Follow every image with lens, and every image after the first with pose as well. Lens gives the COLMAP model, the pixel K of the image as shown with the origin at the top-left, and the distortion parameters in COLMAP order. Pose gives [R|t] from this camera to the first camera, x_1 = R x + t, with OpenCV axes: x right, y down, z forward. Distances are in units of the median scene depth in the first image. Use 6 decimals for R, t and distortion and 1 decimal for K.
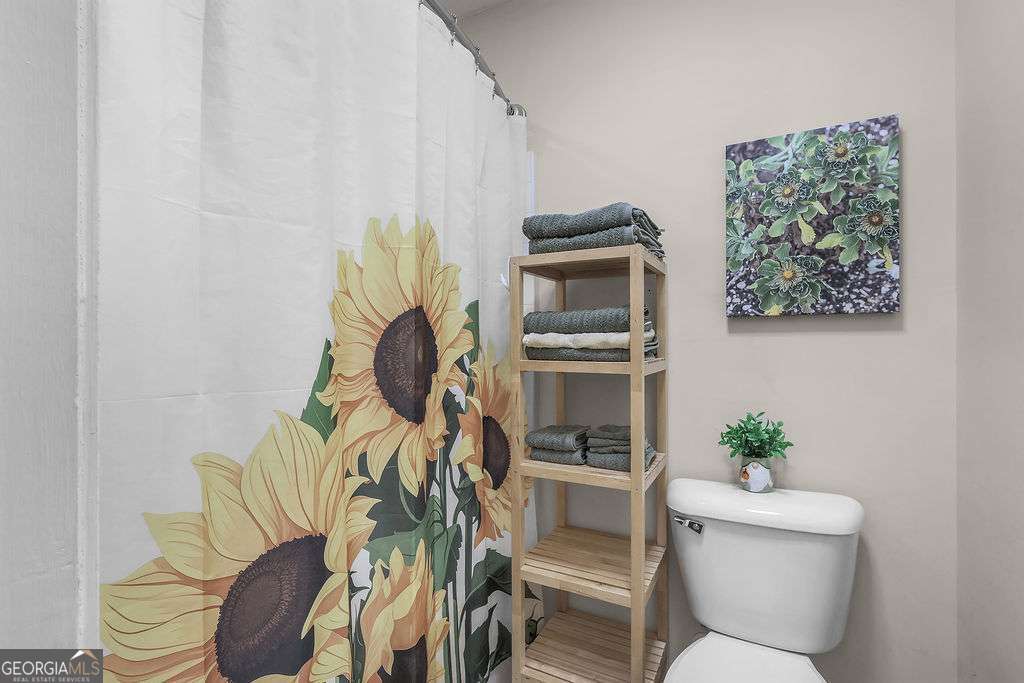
lens RADIAL K [[483.8, 0, 510.2], [0, 483.8, 342.3], [0, 0, 1]] dist [0.000811, -0.000428]
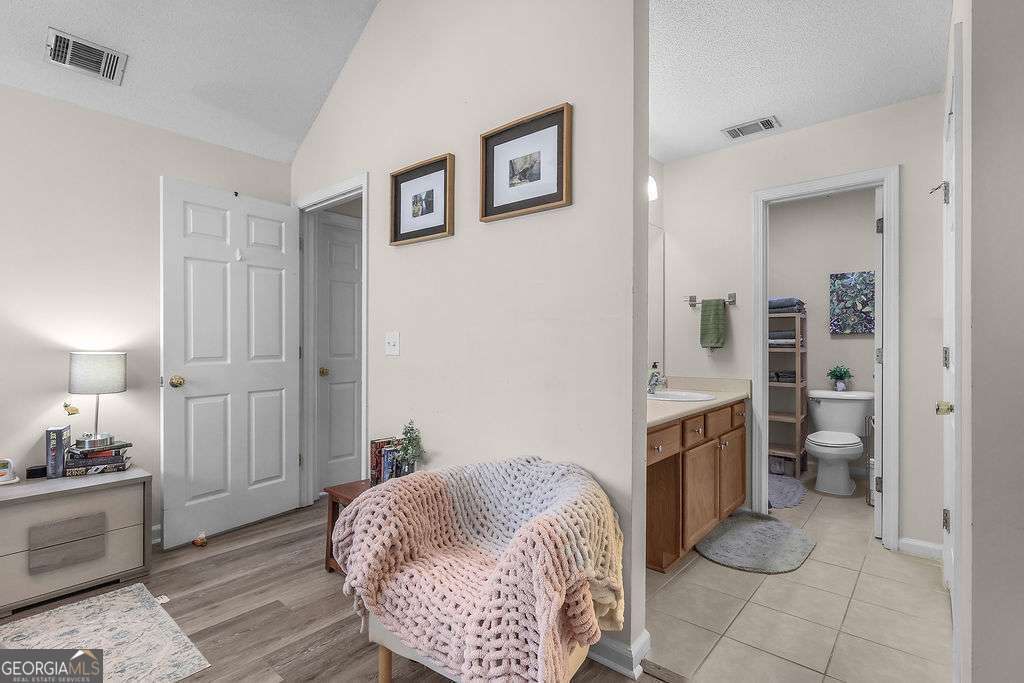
lens RADIAL K [[483.8, 0, 512.9], [0, 483.8, 344.5], [0, 0, 1]] dist [0.000811, -0.000428]
pose [[0.978098, 0.000616, -0.208143, -0.868602], [0.001549, 0.999946, 0.010240, -0.020312], [0.208138, -0.010338, 0.978045, -2.398009]]
